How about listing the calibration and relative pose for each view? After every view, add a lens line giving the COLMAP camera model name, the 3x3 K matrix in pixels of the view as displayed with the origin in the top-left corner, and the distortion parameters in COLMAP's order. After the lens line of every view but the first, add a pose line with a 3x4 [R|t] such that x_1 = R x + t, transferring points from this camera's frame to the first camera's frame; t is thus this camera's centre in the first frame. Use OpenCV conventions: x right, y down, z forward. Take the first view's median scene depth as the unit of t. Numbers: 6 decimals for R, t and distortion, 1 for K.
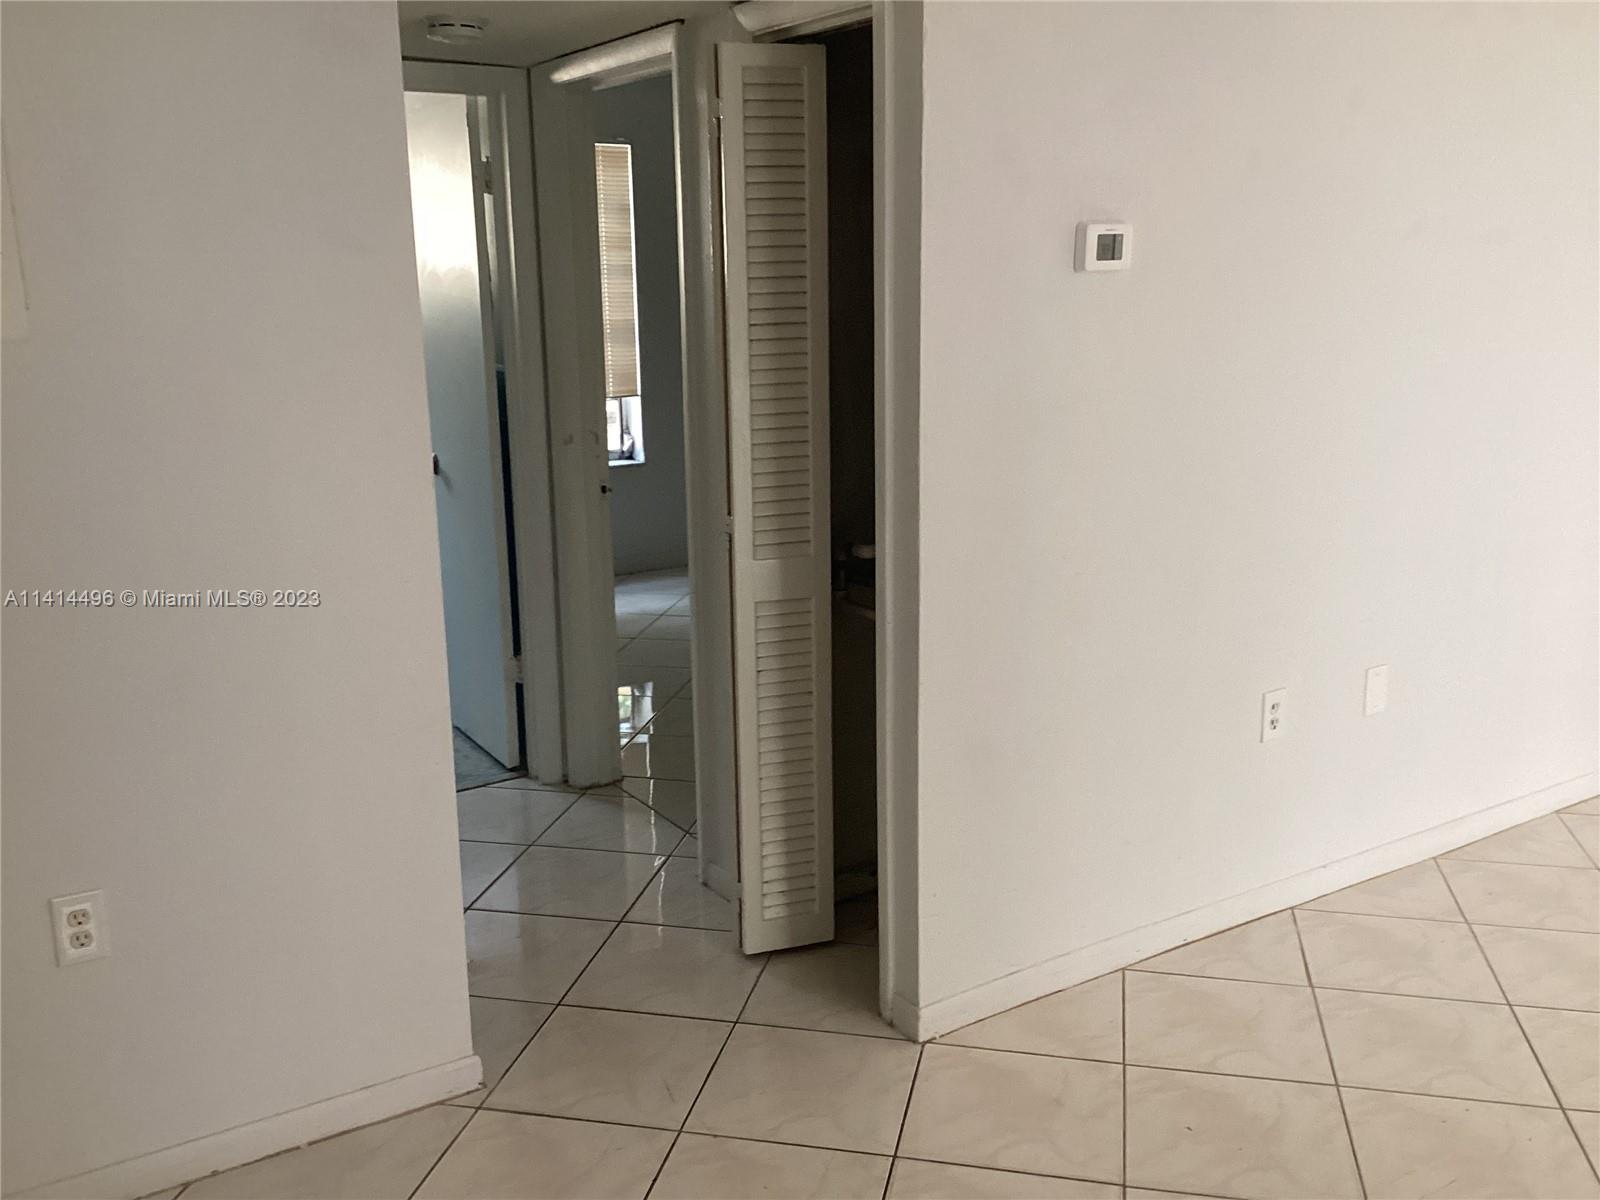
lens RADIAL K [[1441.7, 0, 790.8], [0, 1441.7, 590.3], [0, 0, 1]] dist [0.005339, -0.015570]
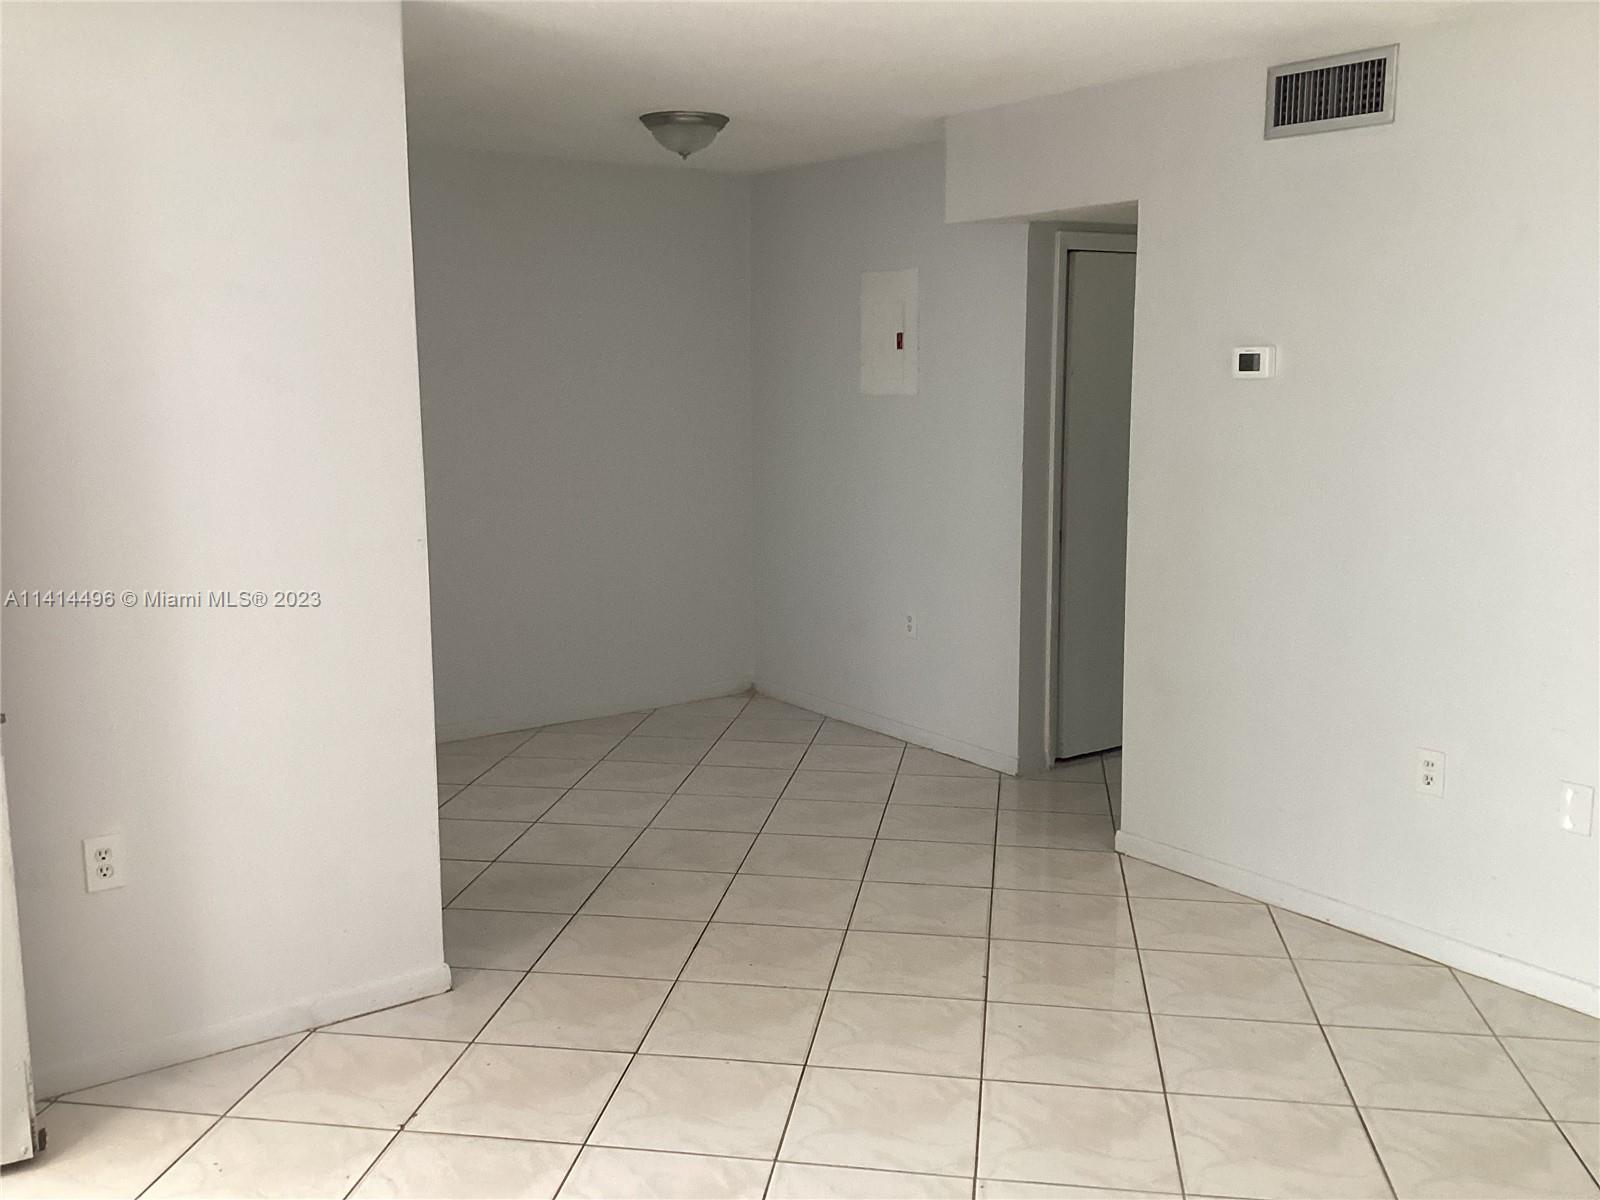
lens RADIAL K [[1441.7, 0, 790.8], [0, 1441.7, 590.3], [0, 0, 1]] dist [0.005339, -0.015570]
pose [[0.059595, 0.171778, -0.983332, 1.446288], [-0.212697, 0.964646, 0.155623, -0.124756], [0.975299, 0.199877, 0.094025, 0.395166]]
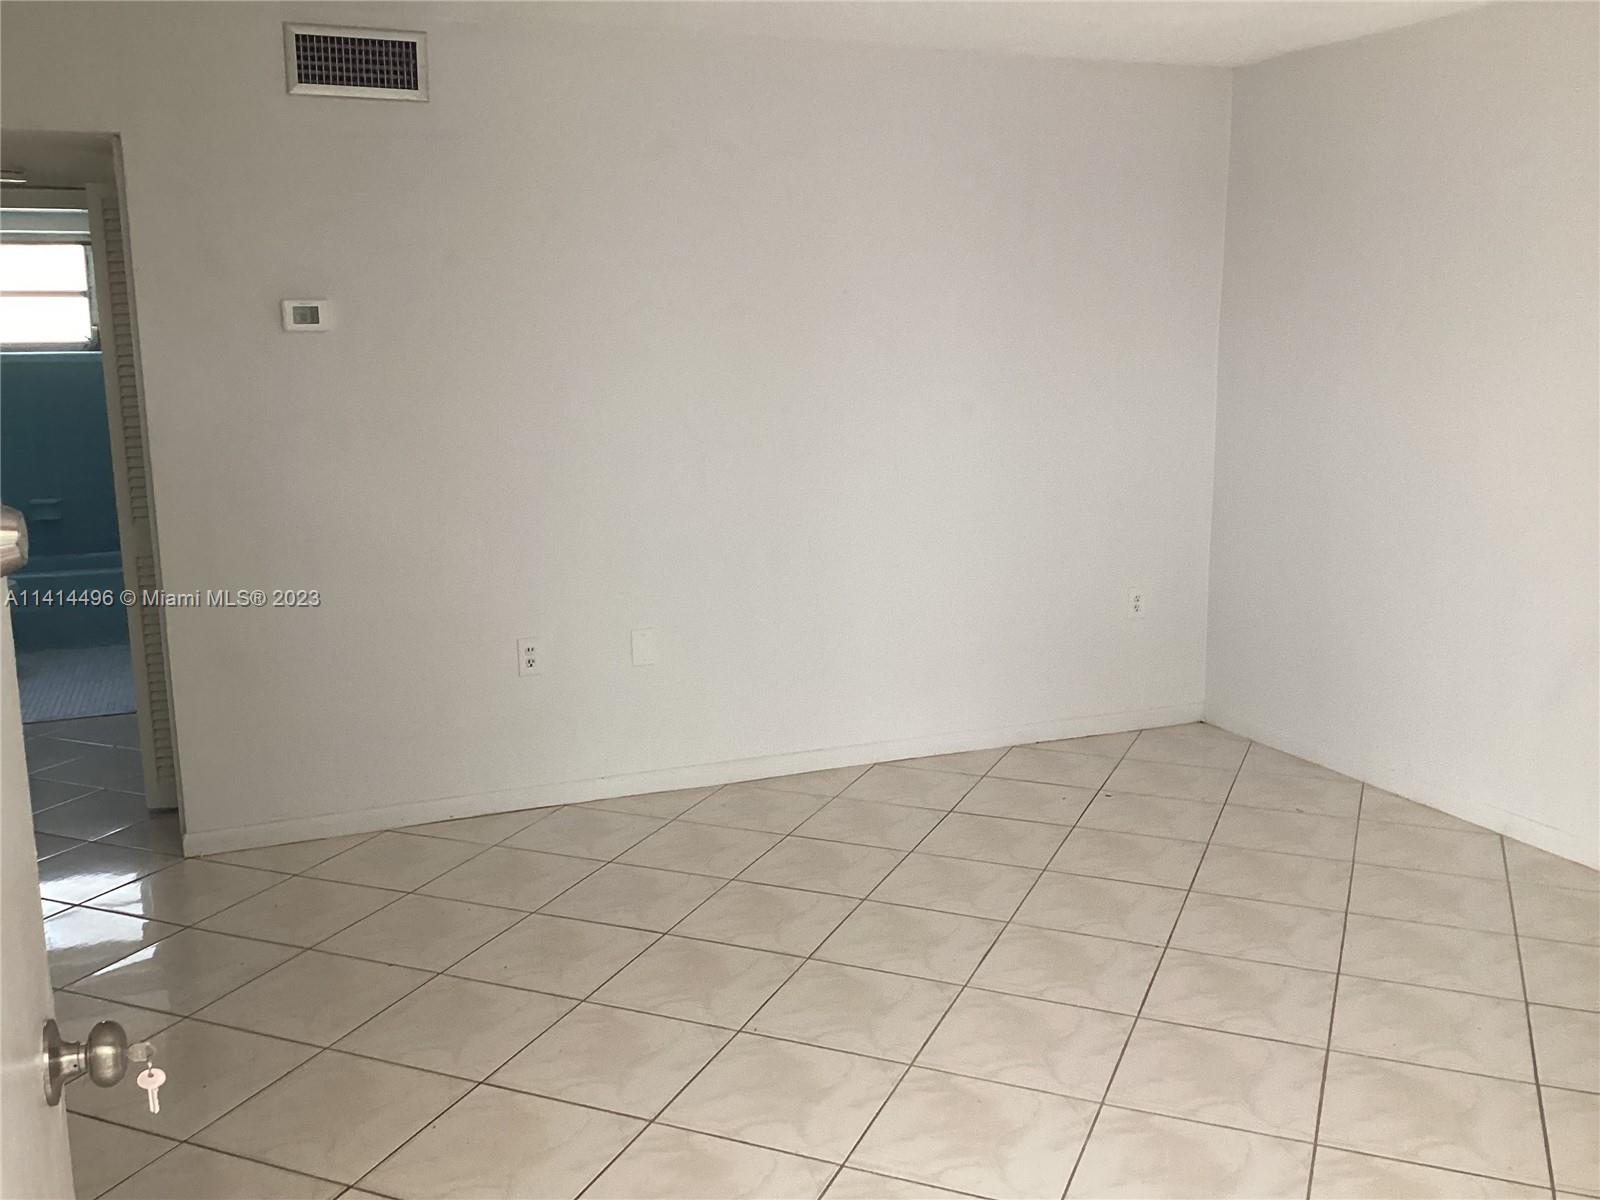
lens RADIAL K [[1427.7, 0, 827.5], [0, 1427.7, 600.2], [0, 0, 1]] dist [-0.011602, -0.006372]
pose [[0.986404, 0.035815, -0.160387, 0.859755], [-0.041233, 0.998681, -0.030581, 0.065911], [0.159080, 0.036779, 0.986580, -0.297185]]
